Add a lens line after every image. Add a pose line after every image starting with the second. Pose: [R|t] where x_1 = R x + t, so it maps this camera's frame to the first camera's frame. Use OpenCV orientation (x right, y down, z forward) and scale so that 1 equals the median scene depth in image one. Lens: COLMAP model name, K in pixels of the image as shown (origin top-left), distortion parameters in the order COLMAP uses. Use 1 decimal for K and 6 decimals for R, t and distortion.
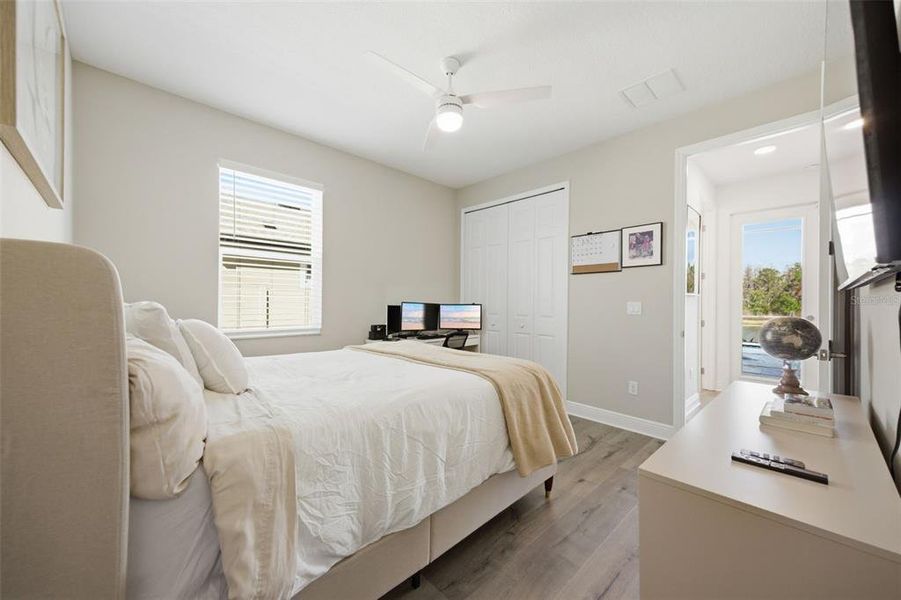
lens RADIAL K [[344.8, 0, 438.7], [0, 344.8, 306.6], [0, 0, 1]] dist [0.000882, 0.000041]
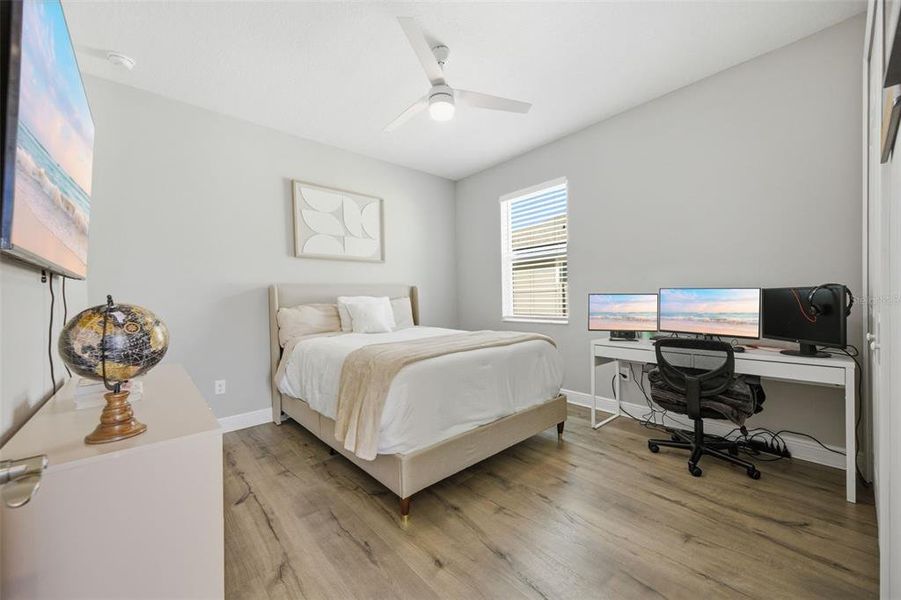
lens RADIAL K [[344.8, 0, 438.7], [0, 344.8, 306.6], [0, 0, 1]] dist [0.000882, 0.000041]
pose [[-0.047270, 0.007671, -0.998853, 0.709951], [0.016600, 0.999838, 0.006893, 0.011845], [0.998744, -0.016255, -0.047390, 0.698610]]
